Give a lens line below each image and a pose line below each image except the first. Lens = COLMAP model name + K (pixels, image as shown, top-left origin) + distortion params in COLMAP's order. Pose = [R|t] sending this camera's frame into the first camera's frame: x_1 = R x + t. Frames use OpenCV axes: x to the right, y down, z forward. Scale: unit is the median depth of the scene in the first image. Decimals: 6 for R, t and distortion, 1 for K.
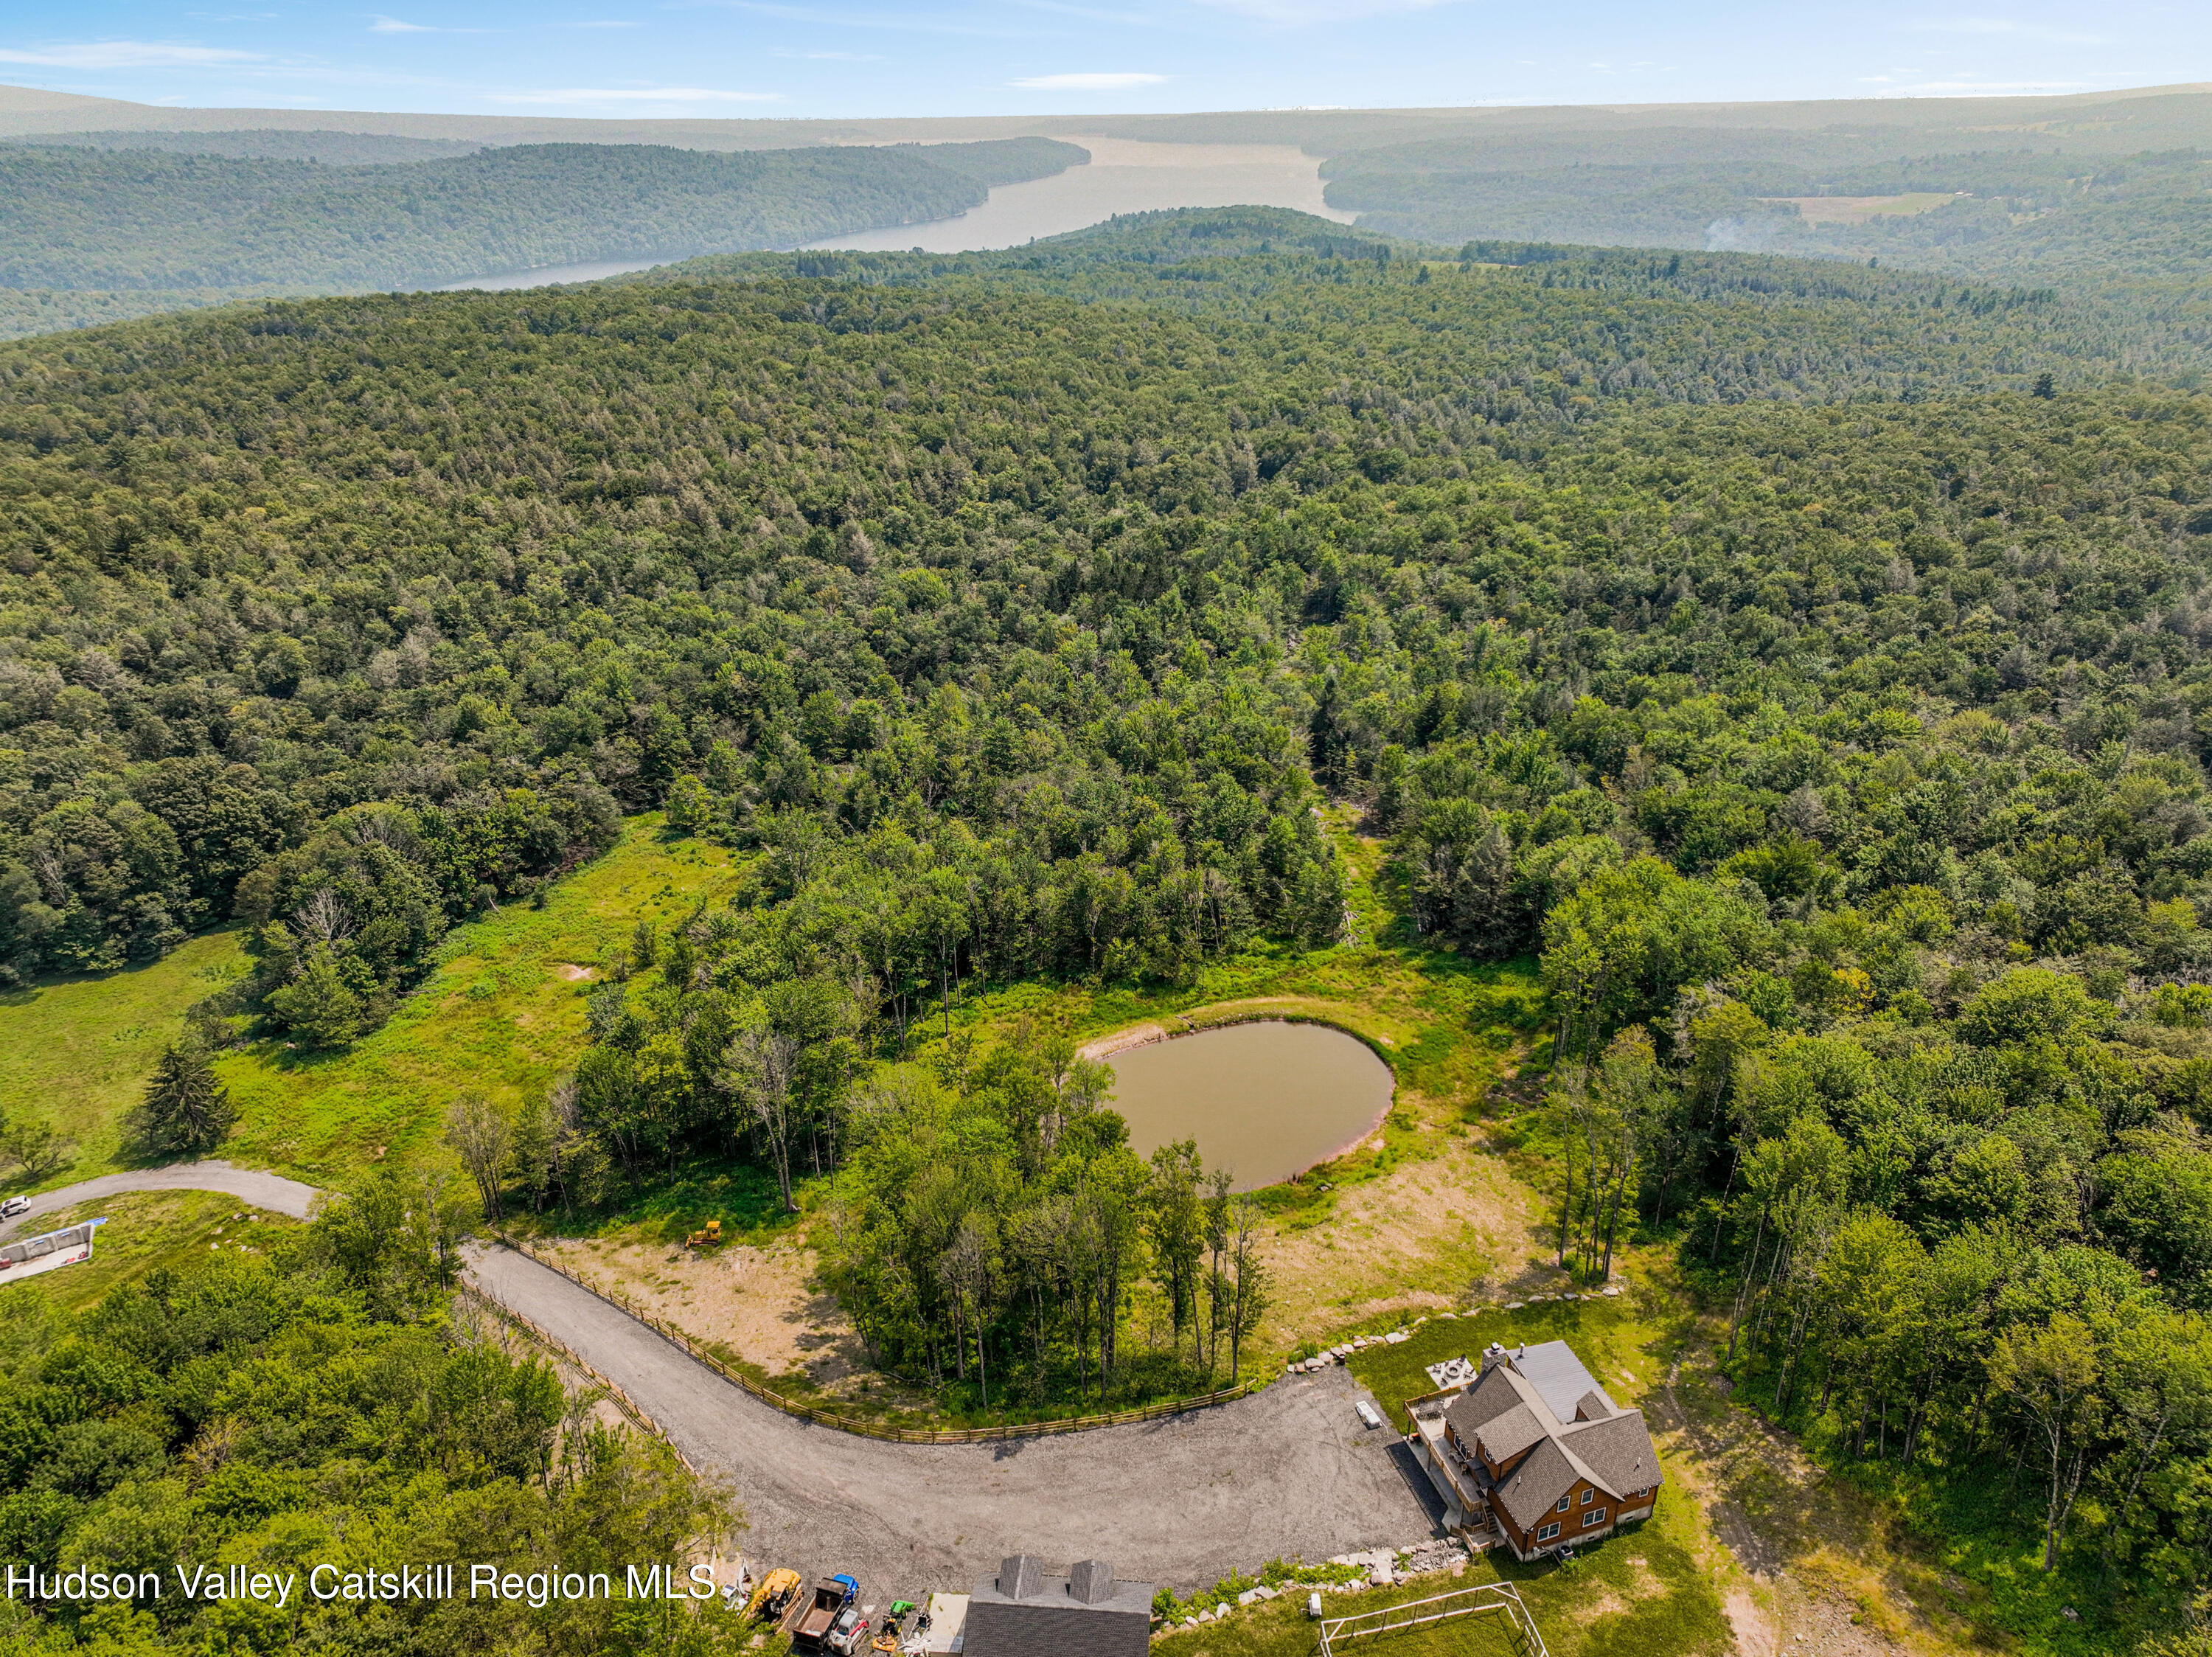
lens RADIAL K [[1542.4, 0, 1113.6], [0, 1542.4, 826.0], [0, 0, 1]] dist [0.003764, 0.002005]
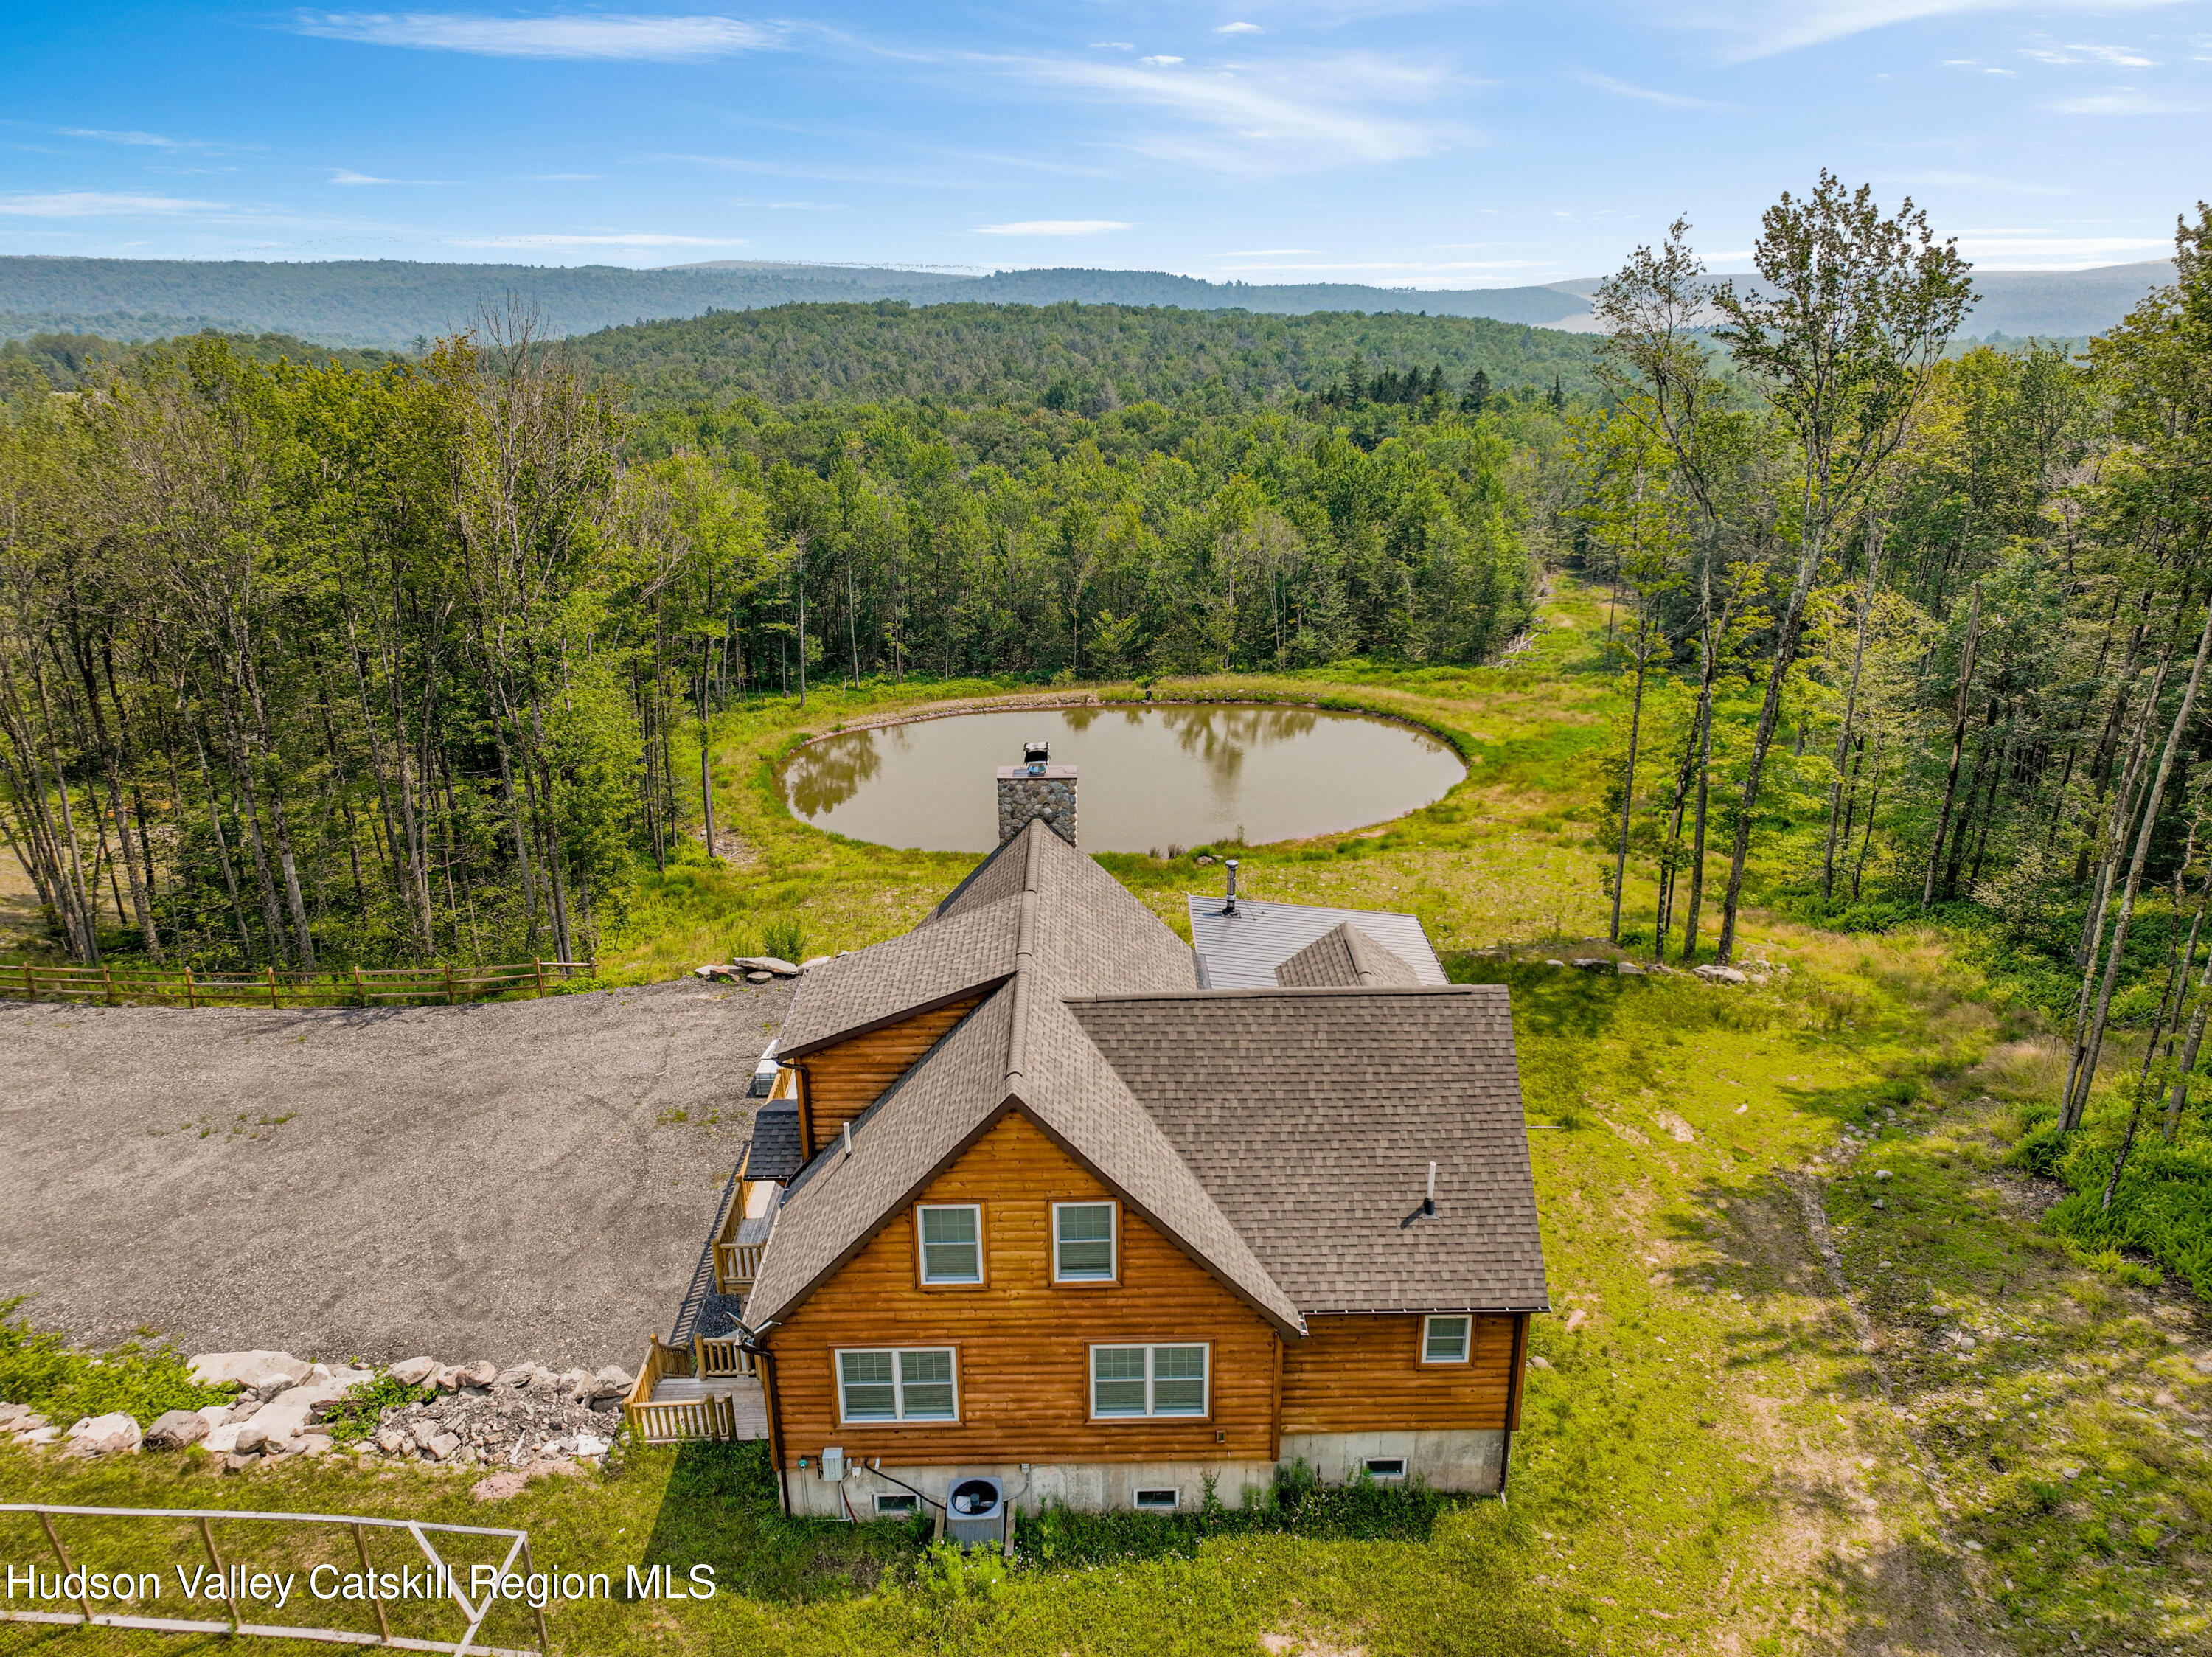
lens RADIAL K [[1542.4, 0, 1113.6], [0, 1542.4, 826.0], [0, 0, 1]] dist [0.003764, 0.002005]
pose [[0.953281, 0.113210, -0.280069, 0.326418], [-0.139728, 0.987228, -0.076537, 0.359106], [0.267827, 0.112095, 0.956924, 0.729567]]
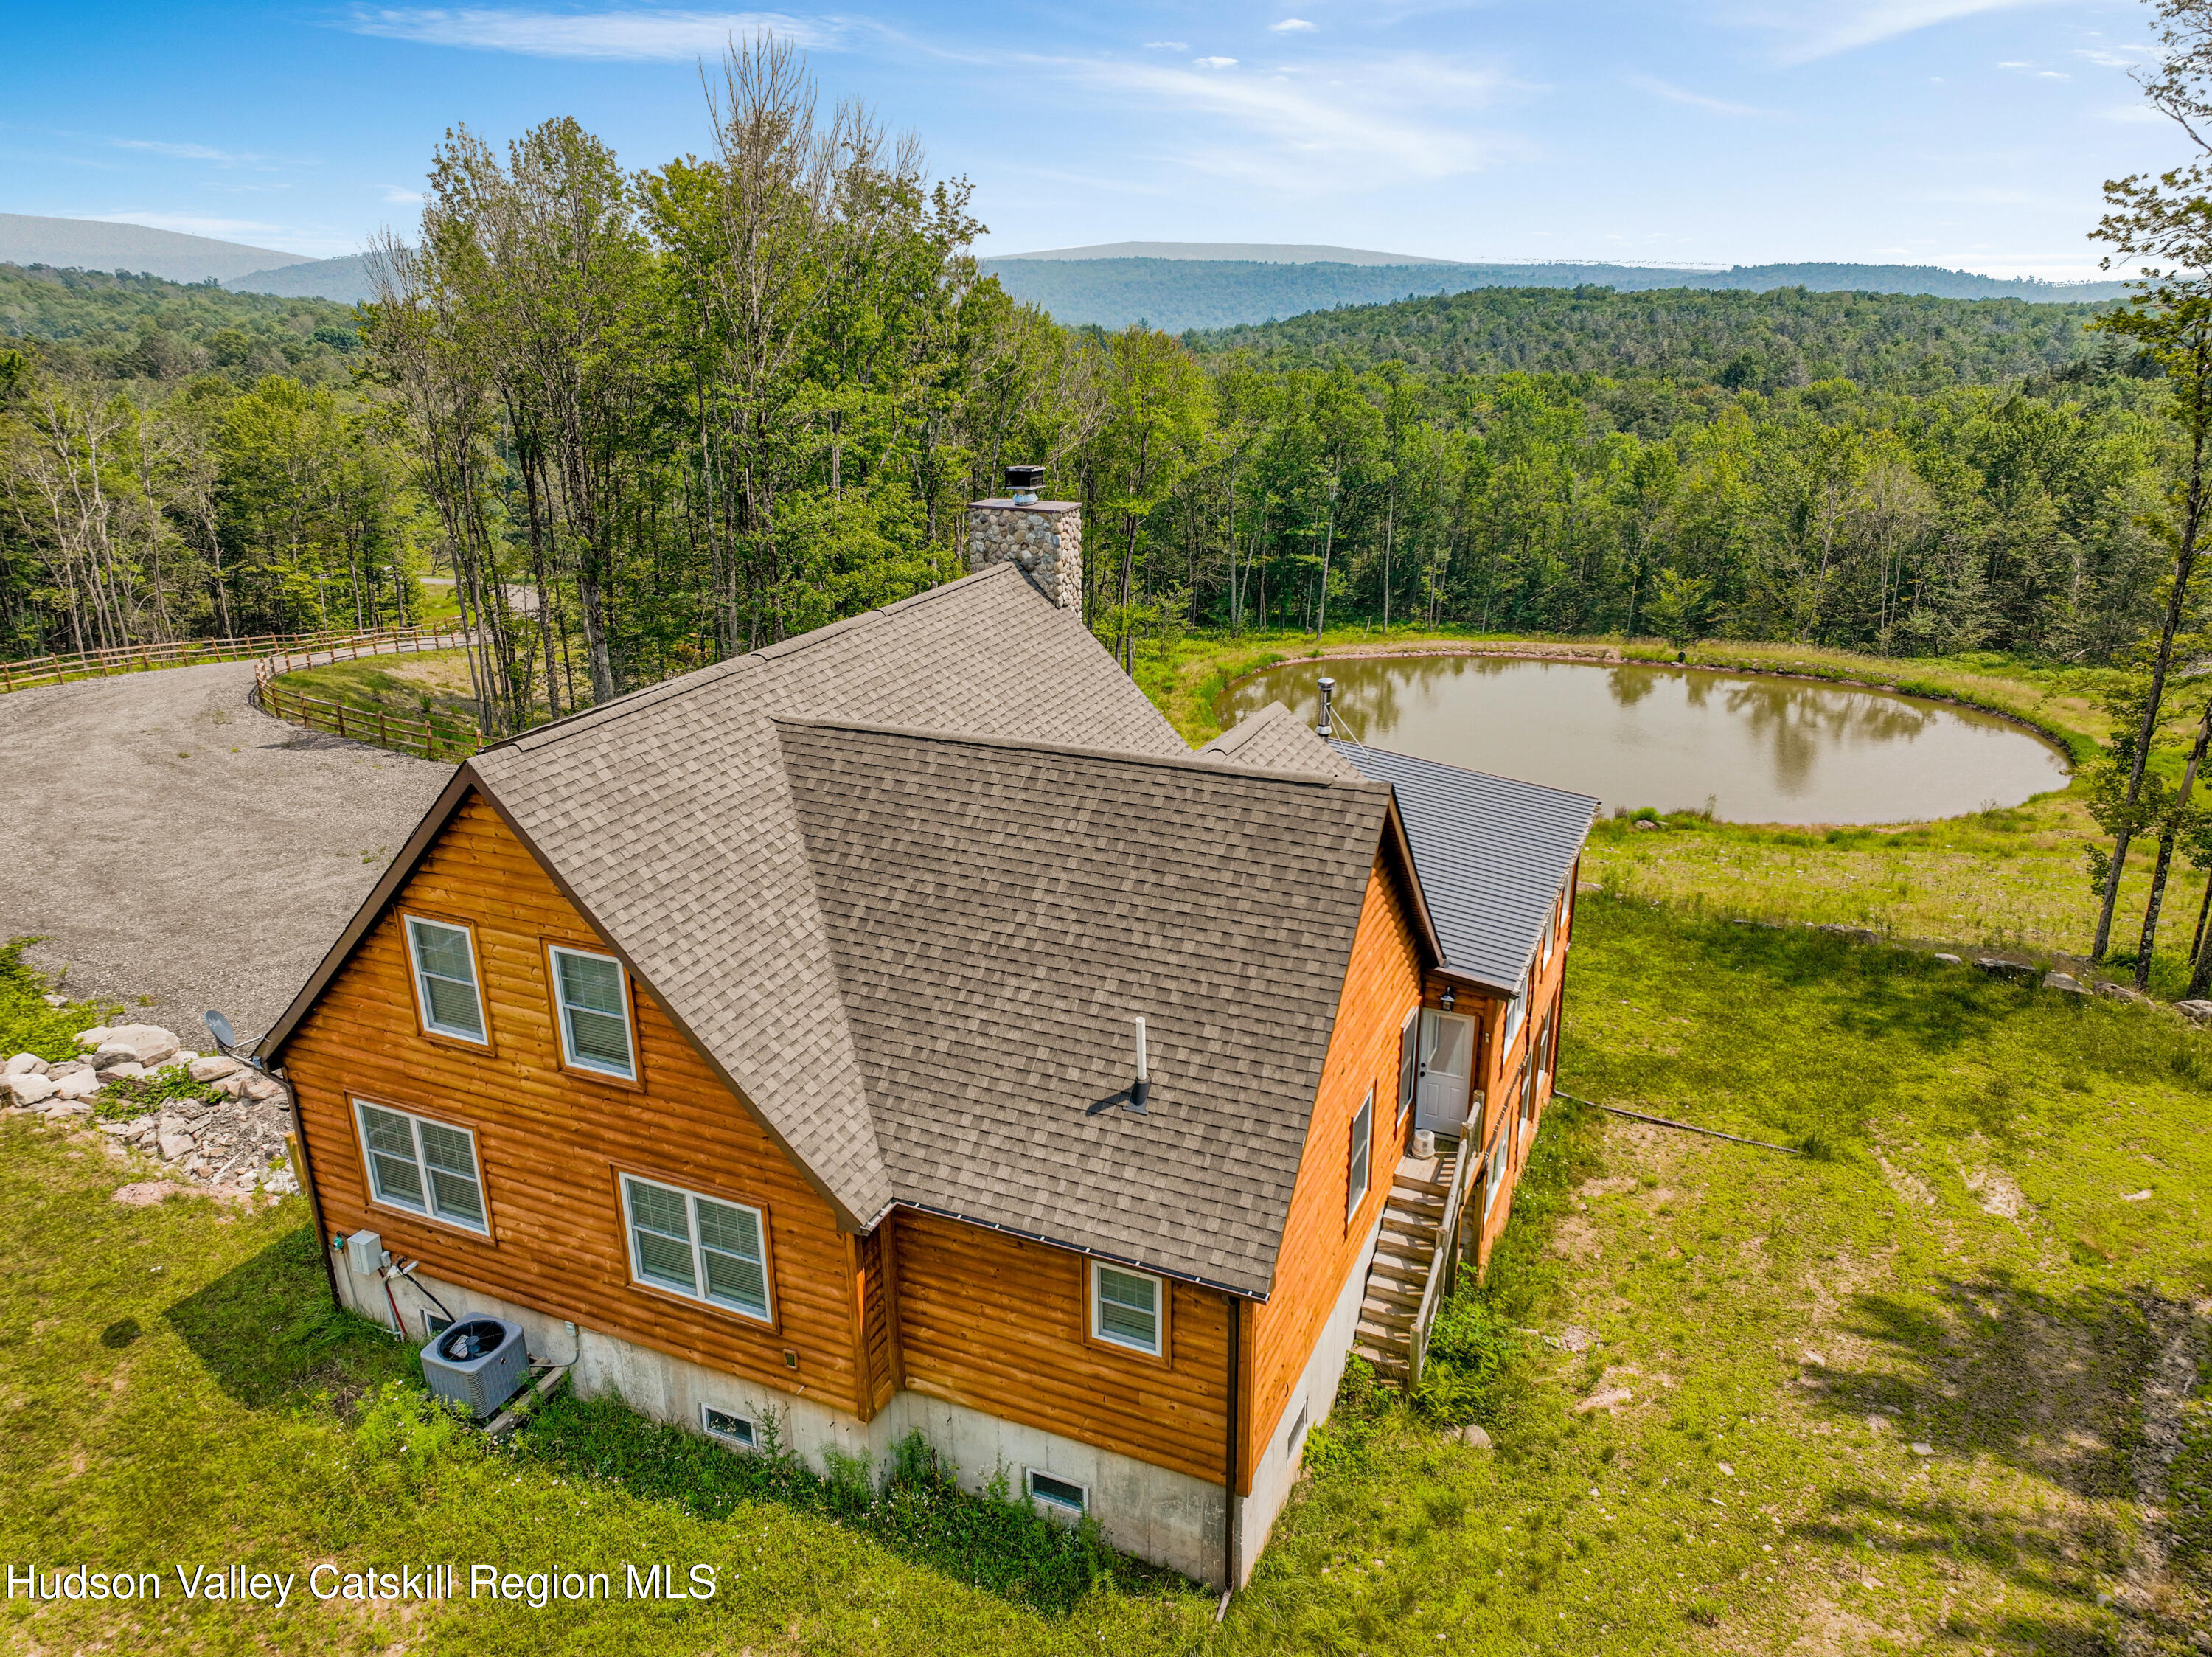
lens RADIAL K [[1542.4, 0, 1113.6], [0, 1542.4, 826.0], [0, 0, 1]] dist [0.003764, 0.002005]
pose [[0.737482, 0.240845, -0.630962, 0.384039], [-0.297999, 0.954432, 0.016008, 0.364973], [0.606066, 0.176220, 0.775648, 0.833503]]
